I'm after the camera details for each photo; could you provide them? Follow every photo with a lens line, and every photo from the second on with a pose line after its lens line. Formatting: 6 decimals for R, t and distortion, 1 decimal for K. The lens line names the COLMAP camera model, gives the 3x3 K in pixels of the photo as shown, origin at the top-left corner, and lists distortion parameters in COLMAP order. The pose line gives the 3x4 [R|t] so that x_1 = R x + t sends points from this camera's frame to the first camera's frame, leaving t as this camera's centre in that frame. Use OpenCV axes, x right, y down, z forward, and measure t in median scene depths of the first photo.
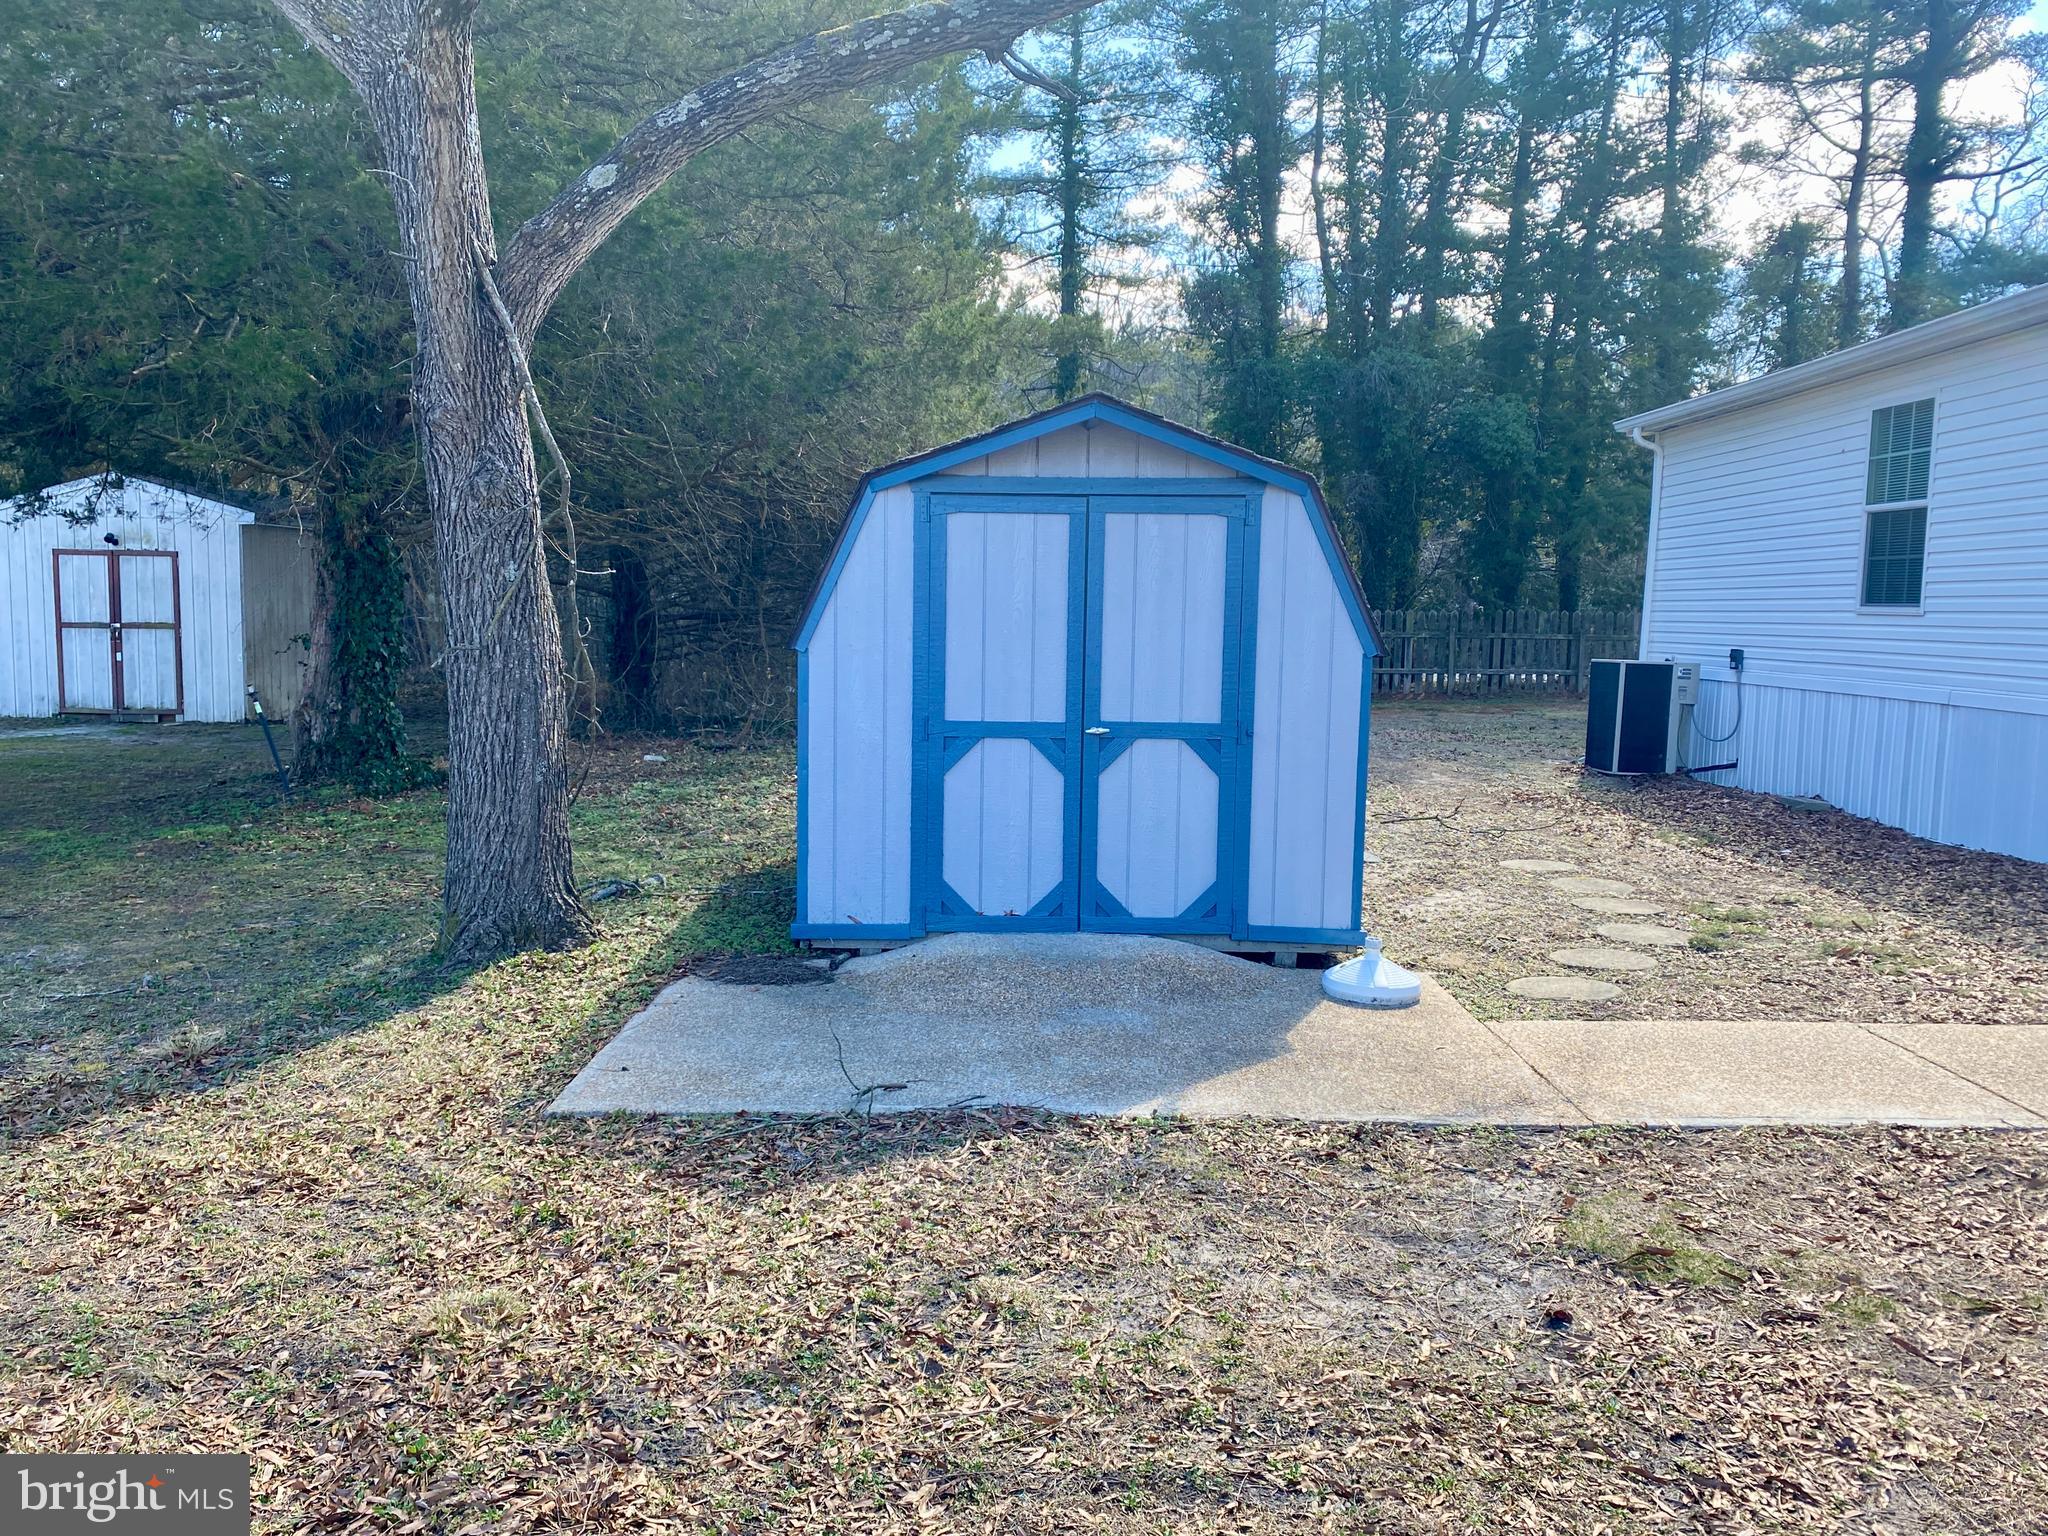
lens RADIAL K [[1608.1, 0, 1038.4], [0, 1608.1, 760.3], [0, 0, 1]] dist [-0.025676, 0.061961]
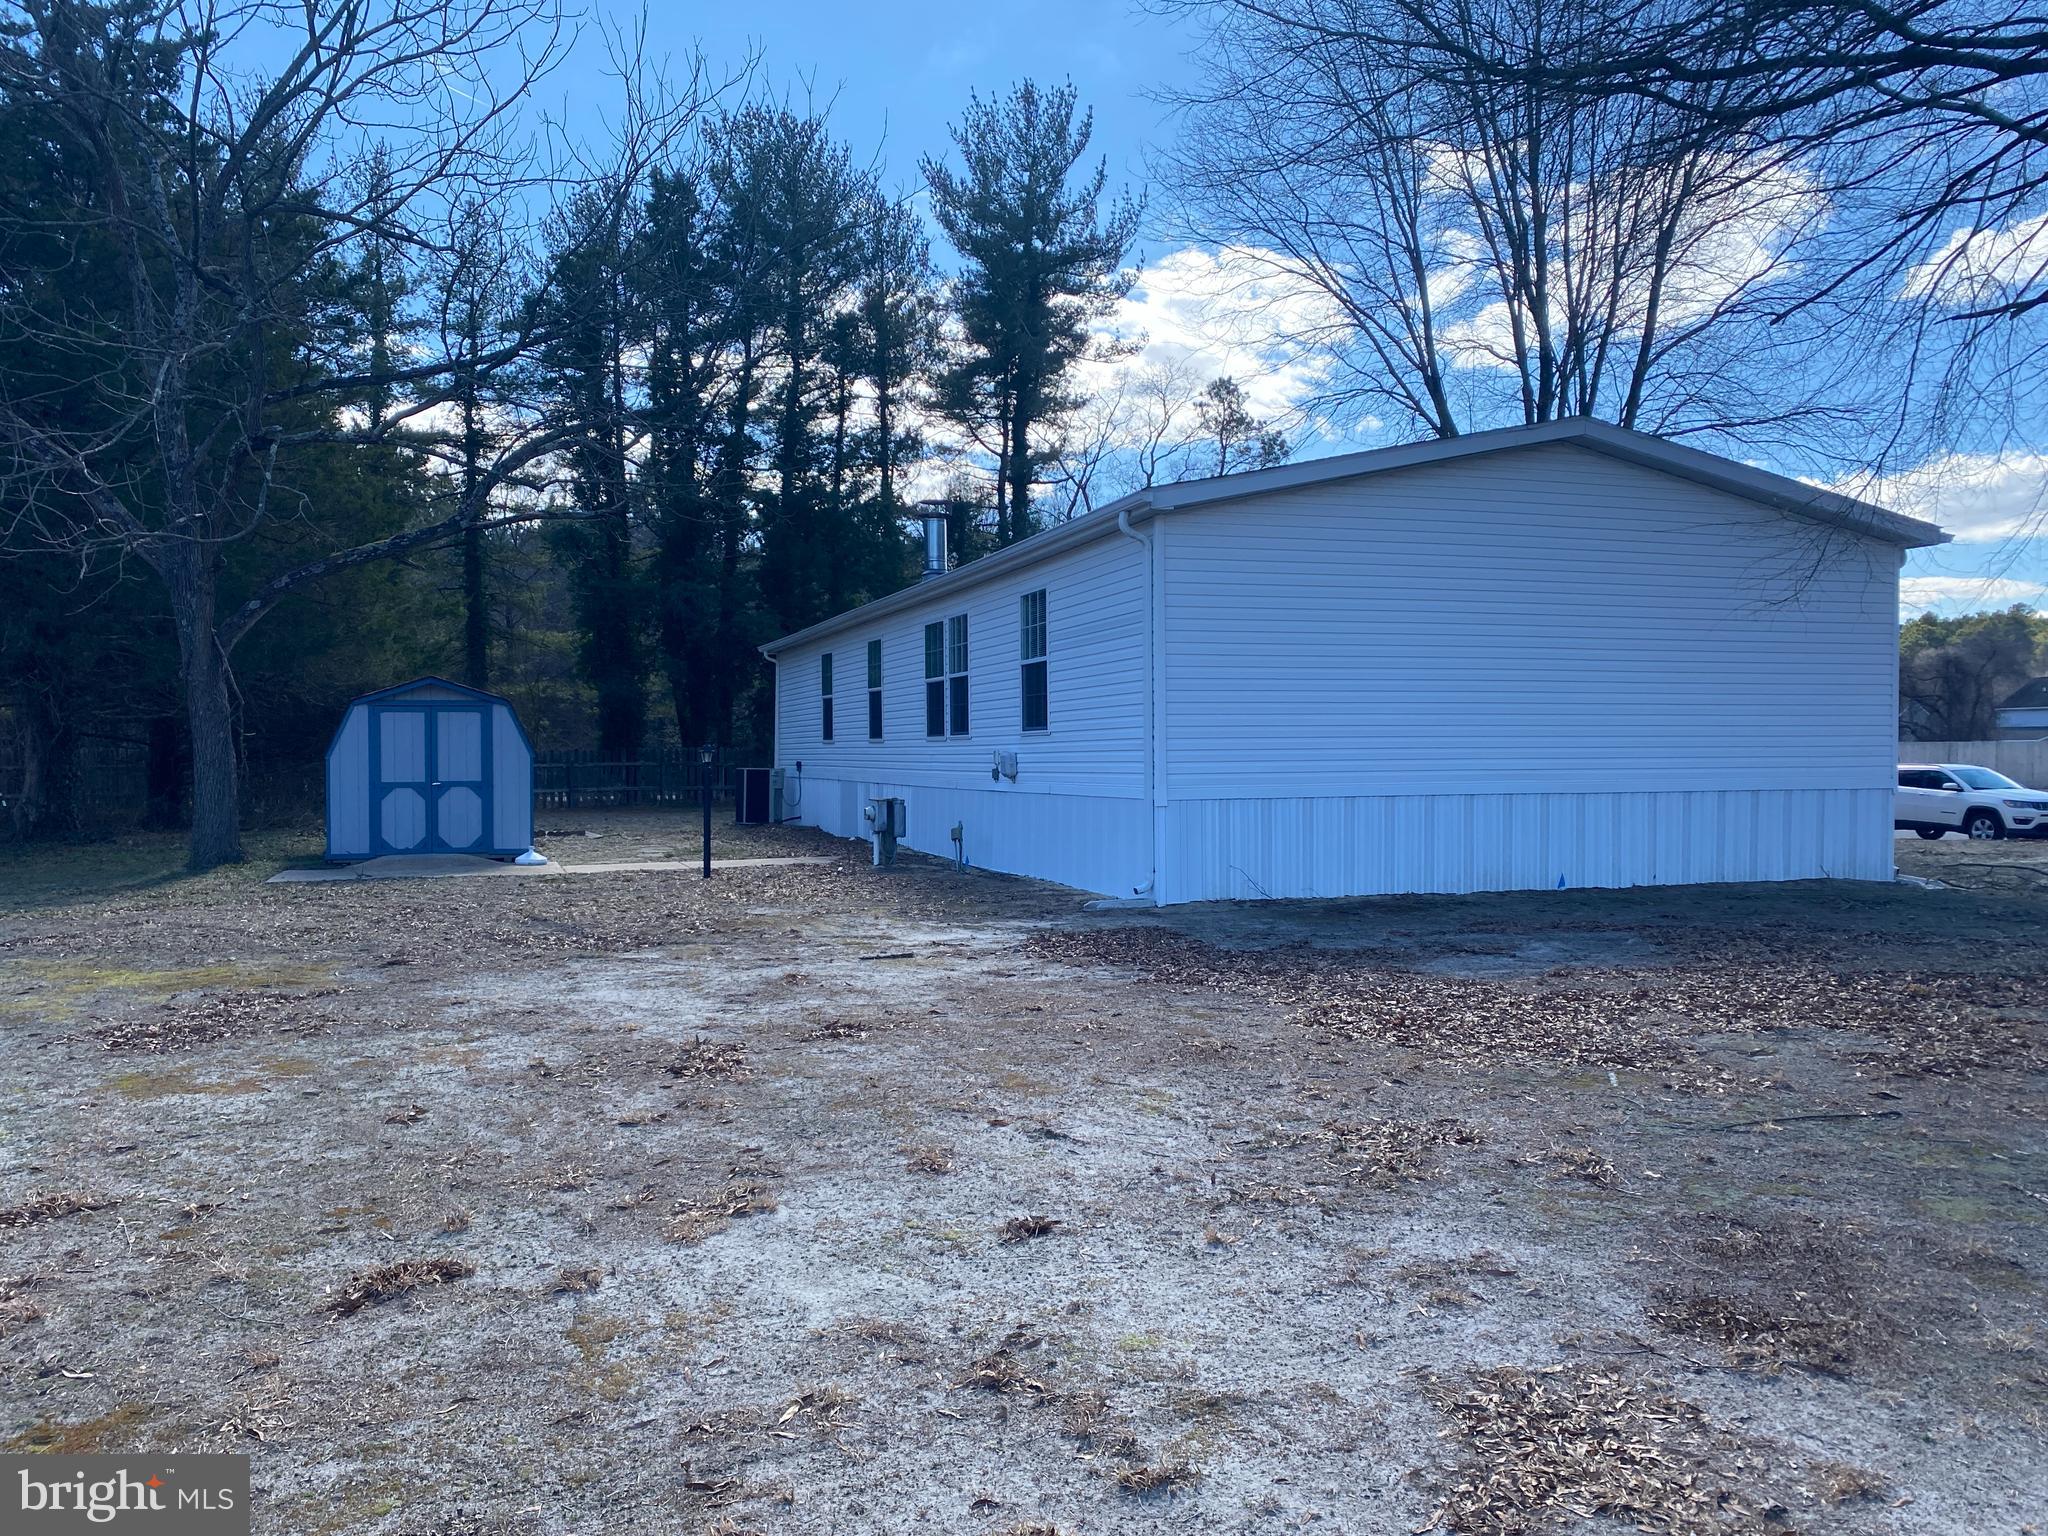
lens RADIAL K [[1608.1, 0, 1034.6], [0, 1608.1, 770.5], [0, 0, 1]] dist [-0.025676, 0.061961]
pose [[0.945828, -0.026355, 0.323598, 0.121957], [0.053039, 0.995853, -0.073920, 0.231498], [-0.320307, 0.087079, 0.943303, -2.135023]]
